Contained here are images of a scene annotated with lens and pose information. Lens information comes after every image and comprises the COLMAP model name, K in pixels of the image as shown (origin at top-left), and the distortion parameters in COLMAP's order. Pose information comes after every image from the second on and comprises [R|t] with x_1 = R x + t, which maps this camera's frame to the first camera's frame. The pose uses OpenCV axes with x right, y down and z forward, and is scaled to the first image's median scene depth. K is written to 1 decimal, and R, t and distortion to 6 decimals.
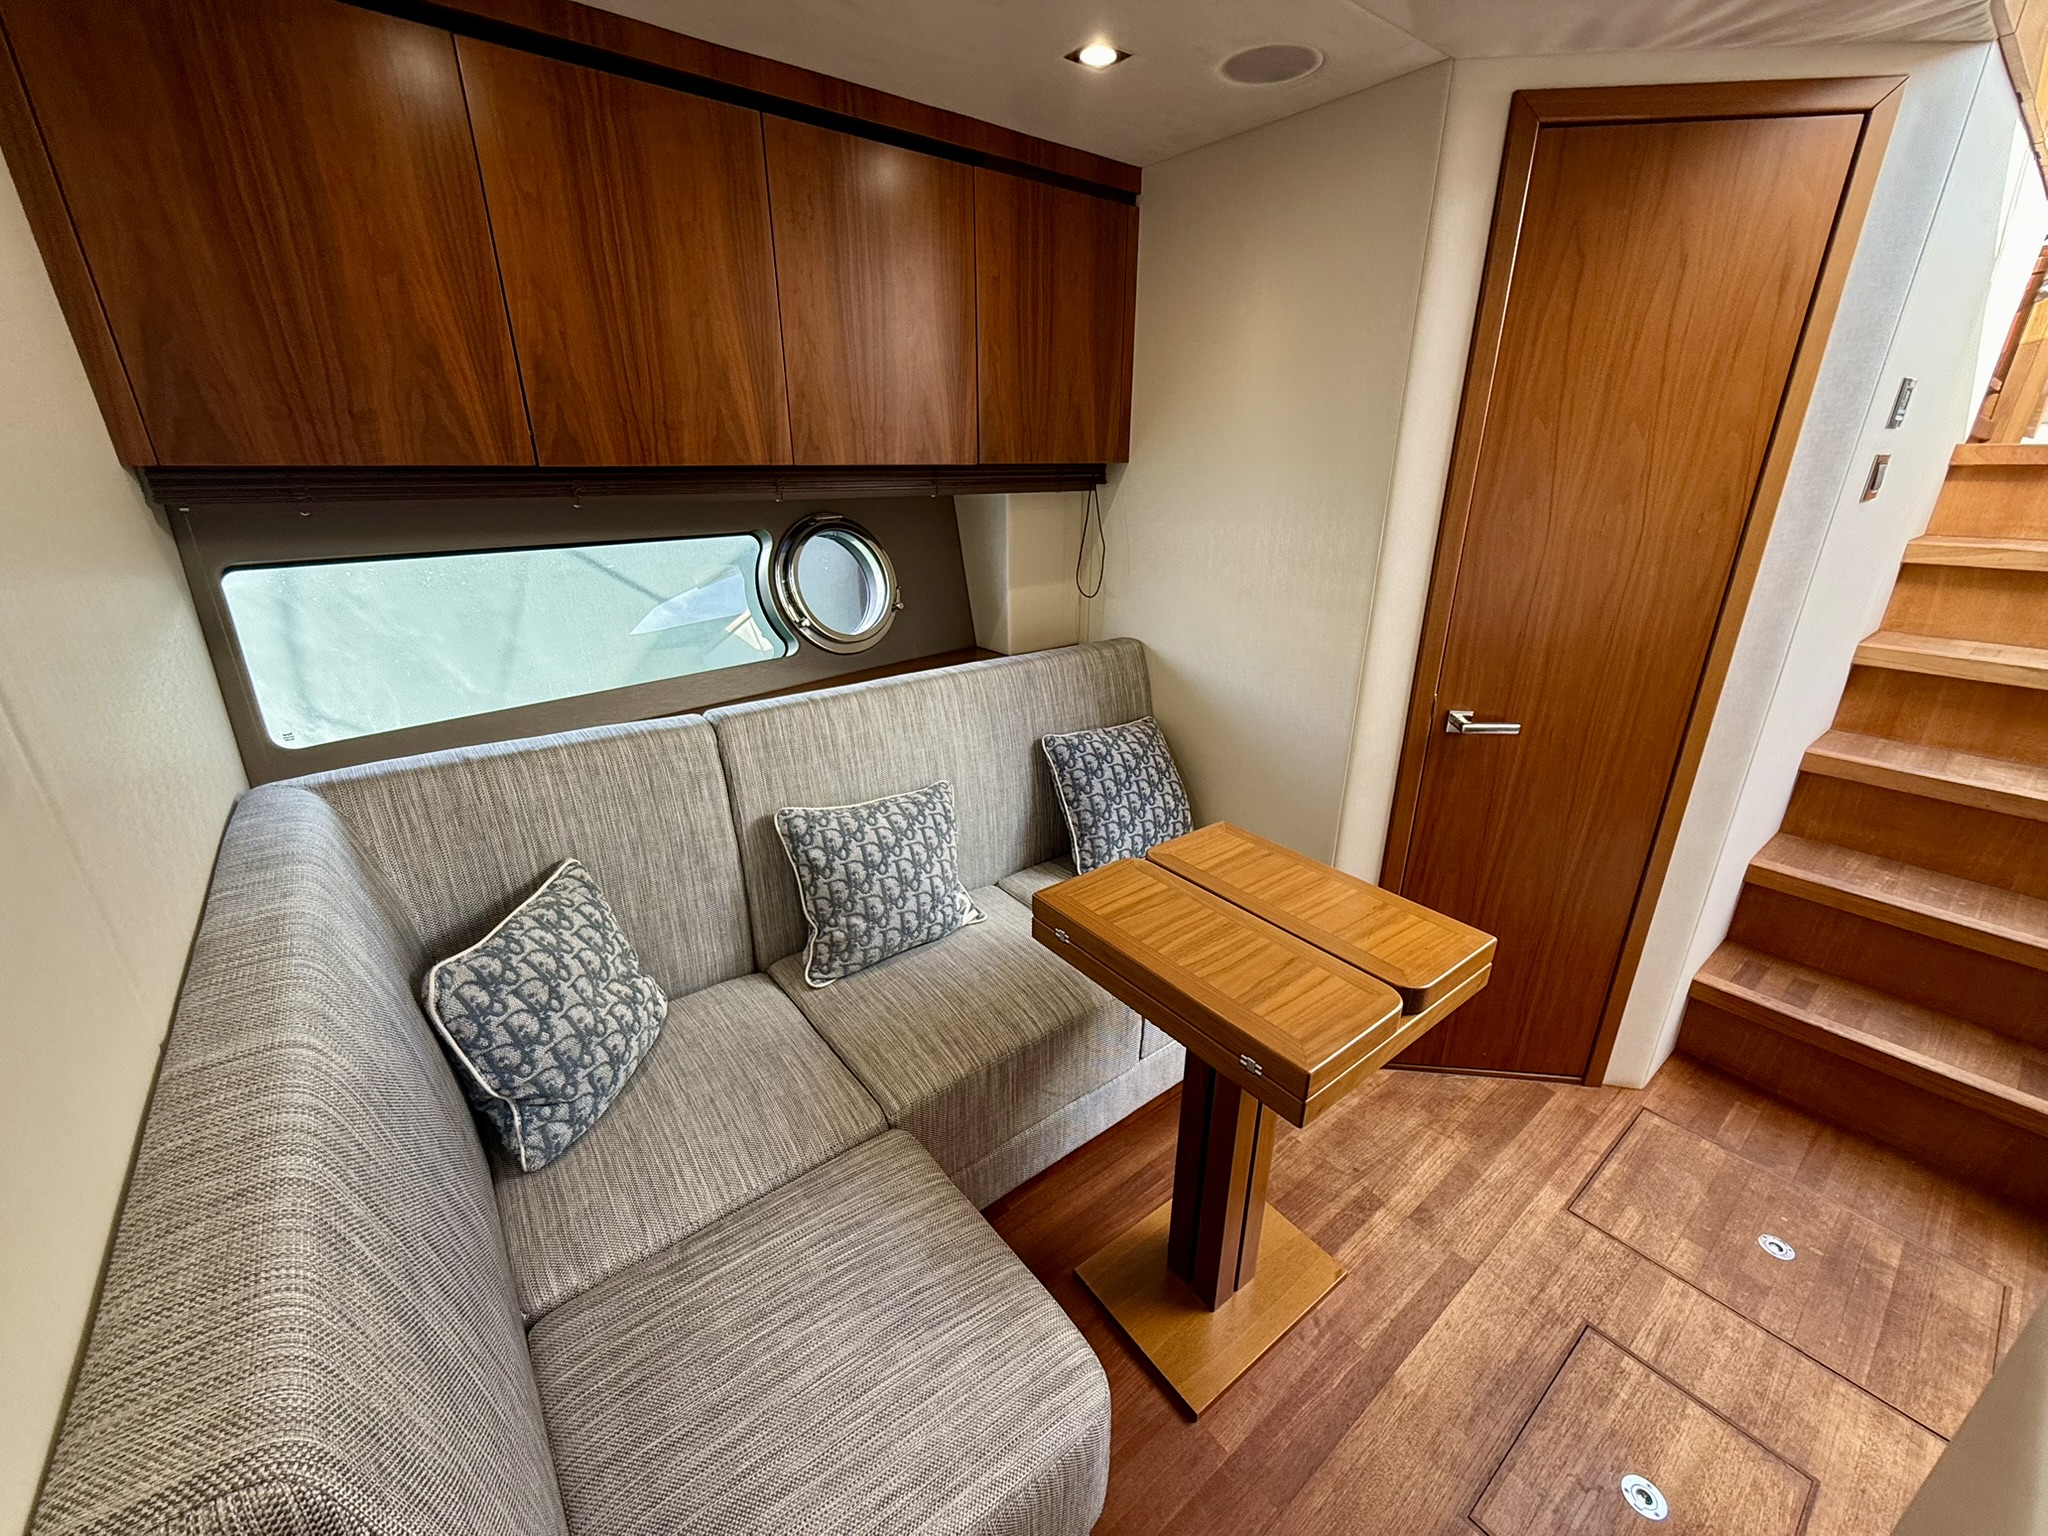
lens RADIAL K [[817.3, 0, 1016.8], [0, 817.3, 771.7], [0, 0, 1]] dist [0.001562, -0.000050]
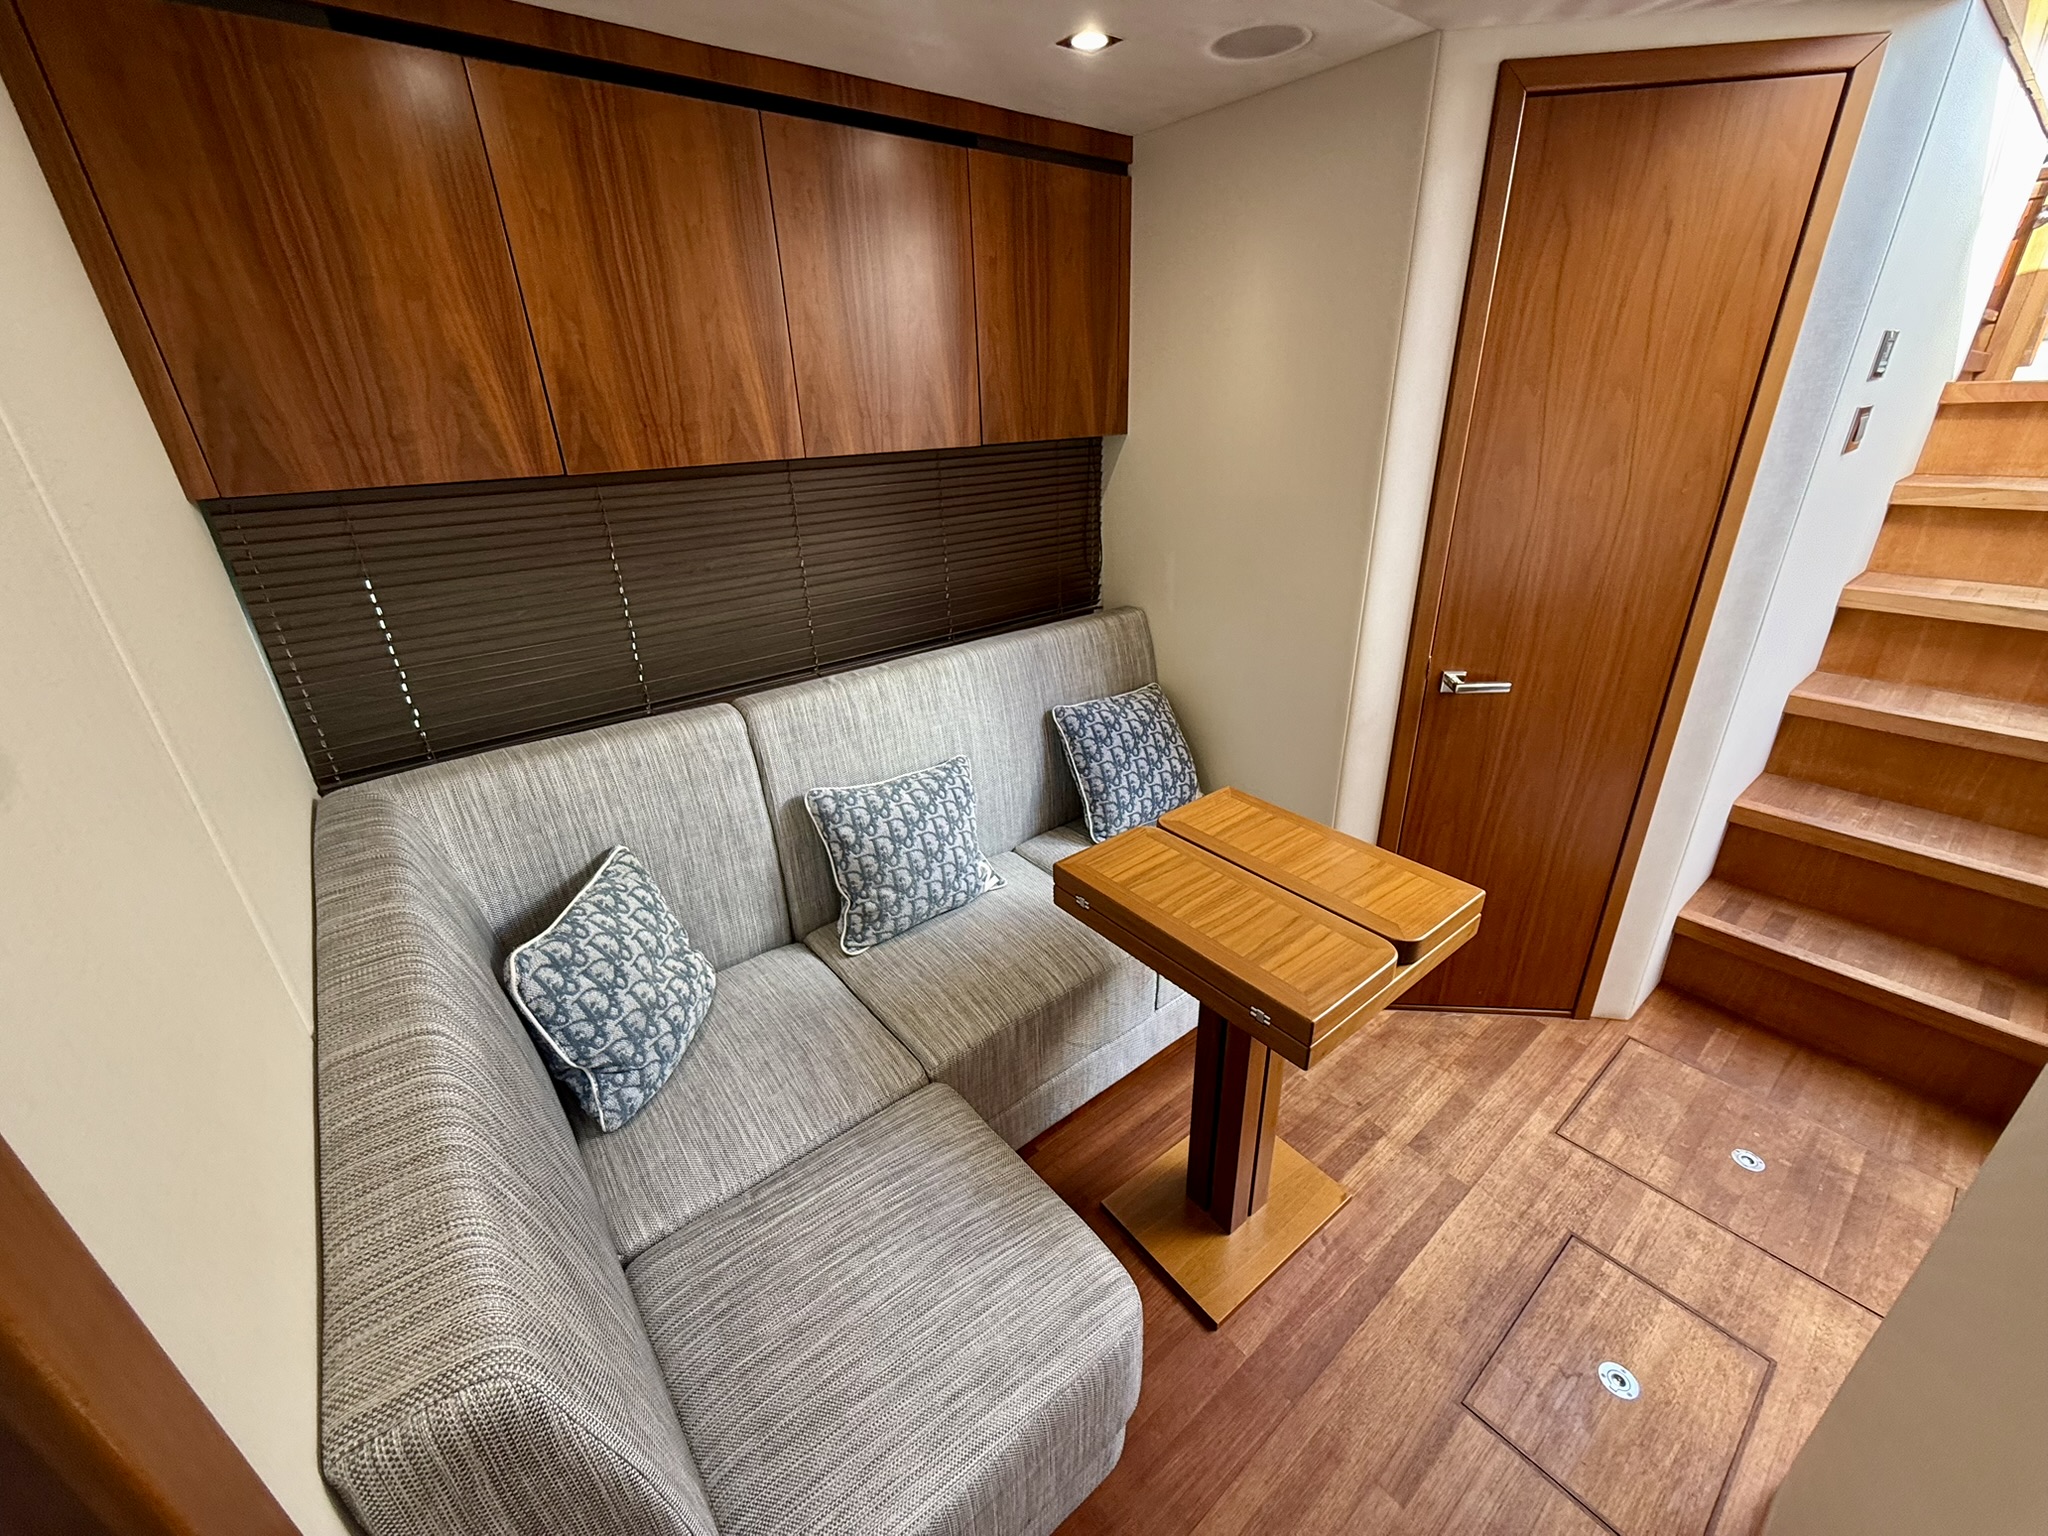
lens RADIAL K [[817.3, 0, 1016.8], [0, 817.3, 771.7], [0, 0, 1]] dist [0.001562, -0.000050]
pose [[0.999349, -0.035886, -0.003699, -0.018721], [0.036039, 0.997694, 0.057515, -0.032662], [0.001627, -0.057611, 0.998338, -0.060032]]
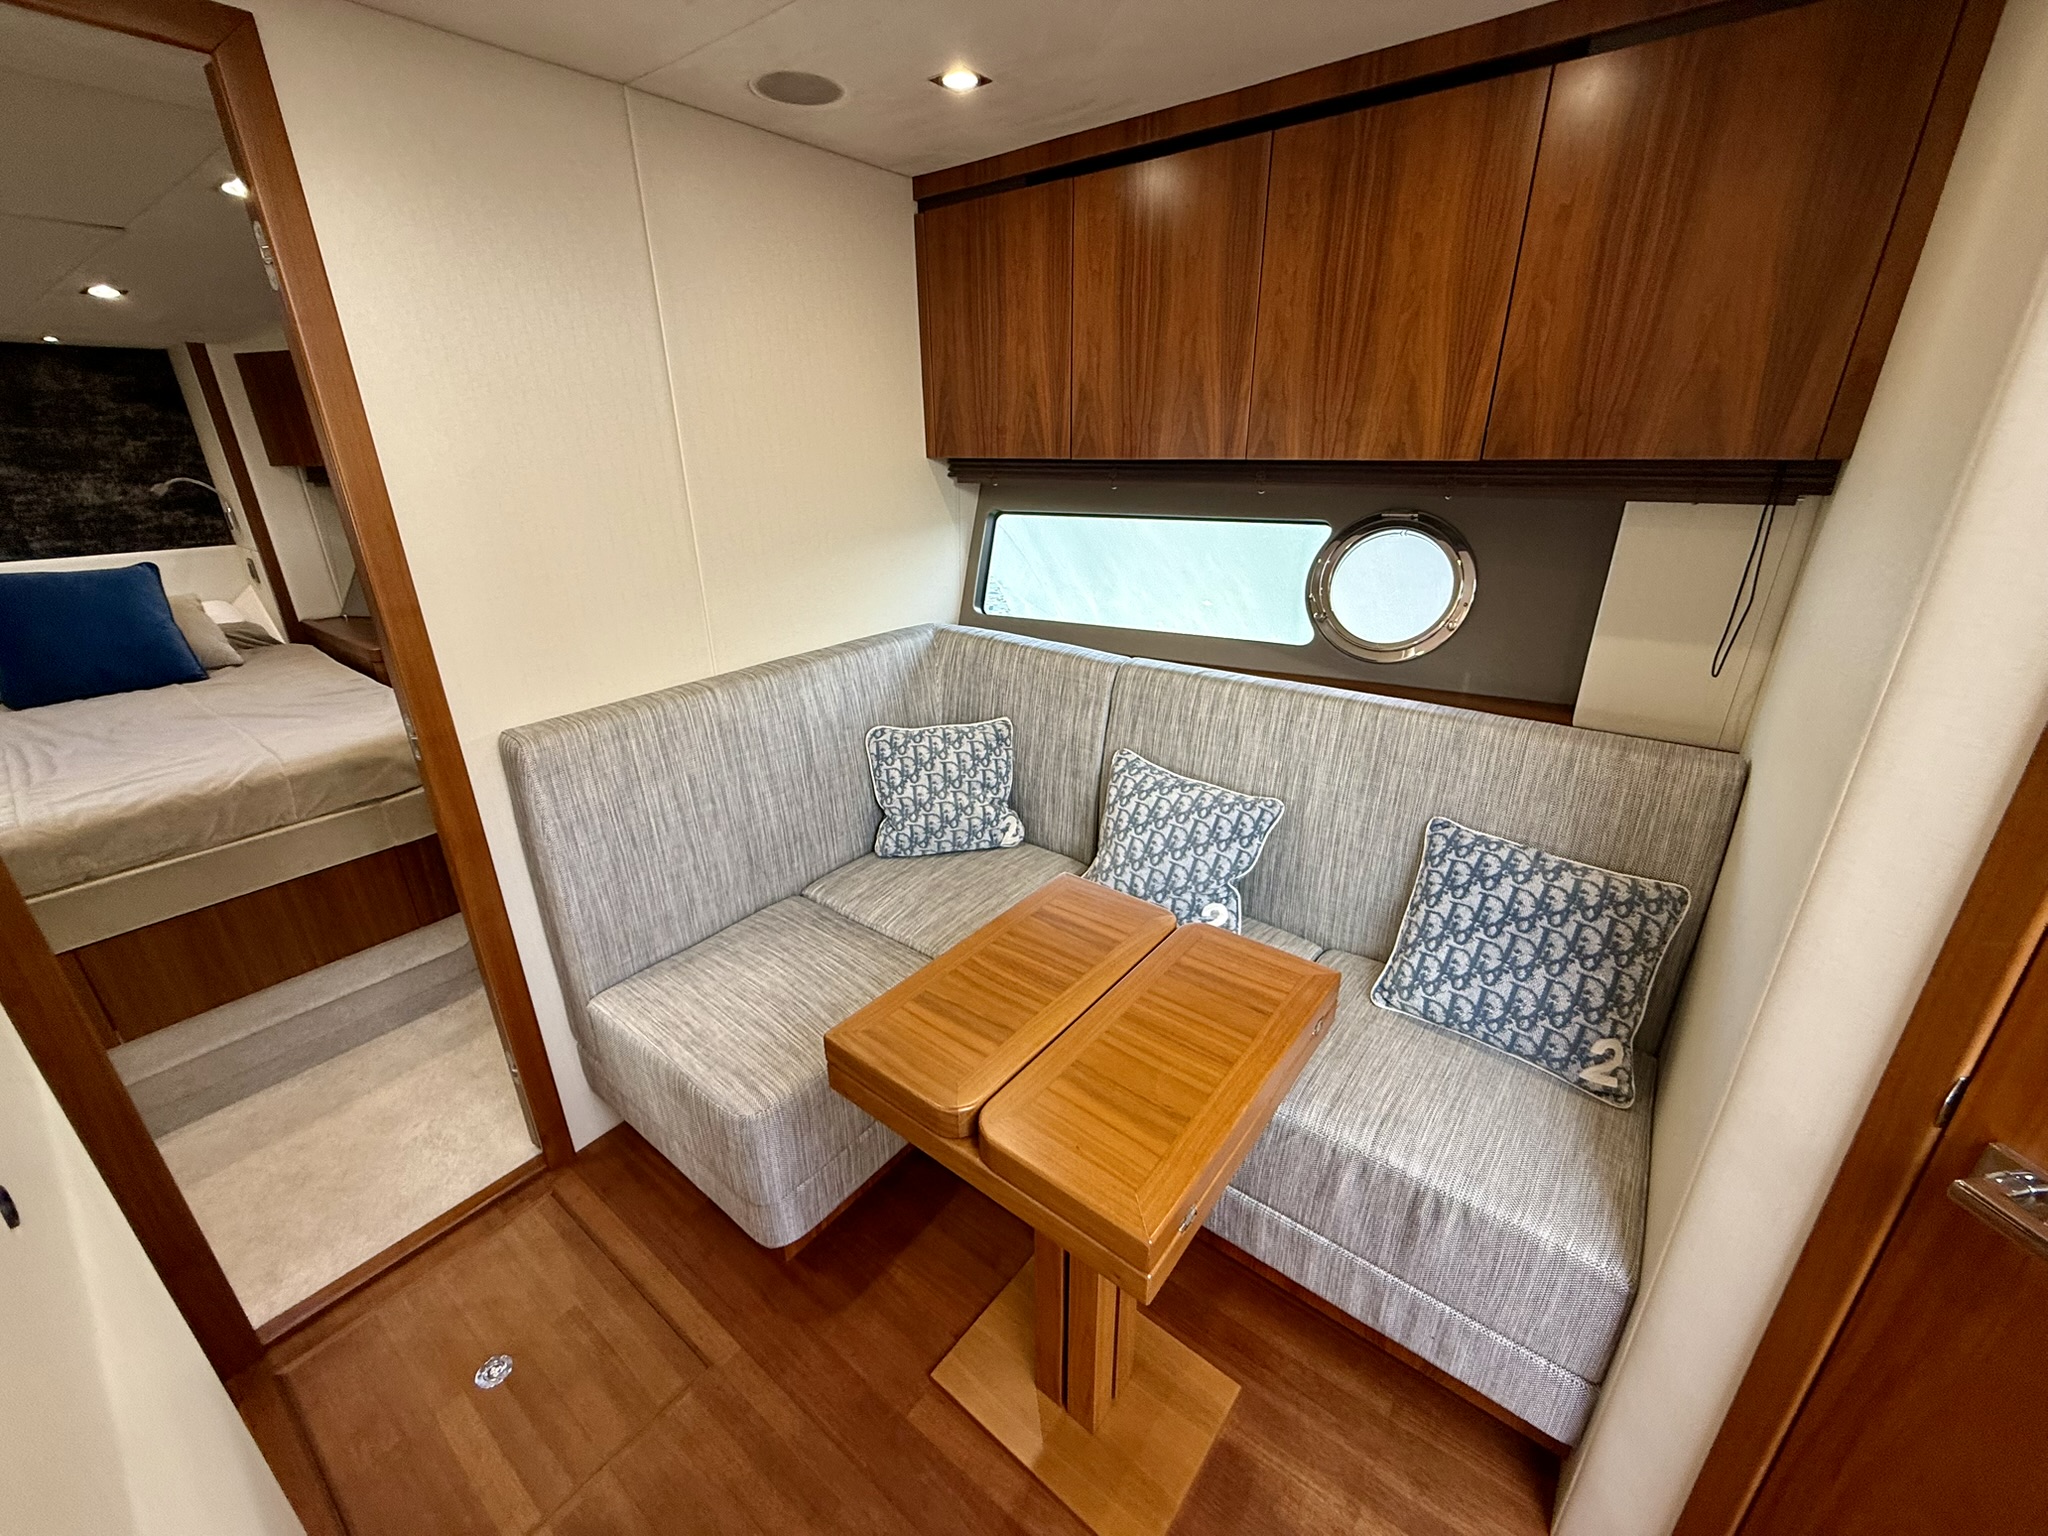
lens RADIAL K [[807.2, 0, 1024.0], [0, 807.2, 768.0], [0, 0, 1]] dist [0.000554, 0.000362]
pose [[0.249144, 0.357360, -0.900123, 0.834045], [-0.336473, 0.903474, 0.265559, -0.215877], [0.908137, 0.236704, 0.345337, 0.520529]]
